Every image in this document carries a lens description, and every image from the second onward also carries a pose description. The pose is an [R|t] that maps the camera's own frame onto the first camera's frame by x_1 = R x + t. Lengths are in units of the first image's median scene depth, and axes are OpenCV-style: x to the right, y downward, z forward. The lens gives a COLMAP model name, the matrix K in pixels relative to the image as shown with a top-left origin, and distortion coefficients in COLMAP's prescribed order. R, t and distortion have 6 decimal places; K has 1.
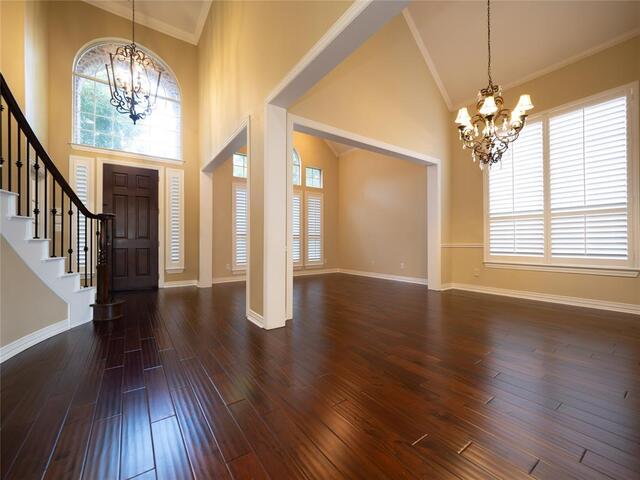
lens RADIAL K [[269.2, 0, 320.9], [0, 269.2, 240.8], [0, 0, 1]] dist [-0.007703, 0.001040]
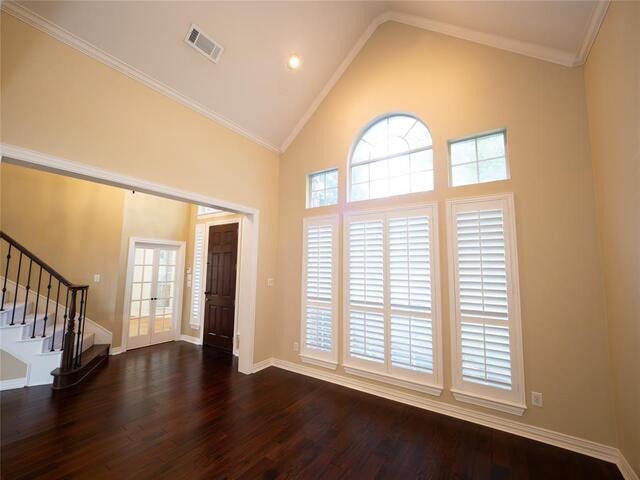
lens RADIAL K [[269.2, 0, 316.1], [0, 269.2, 239.8], [0, 0, 1]] dist [-0.007703, 0.001040]
pose [[0.344966, -0.094254, -0.933871, 0.253244], [-0.011062, 0.994468, -0.104456, -0.080050], [0.938550, 0.046364, 0.342015, 0.681943]]
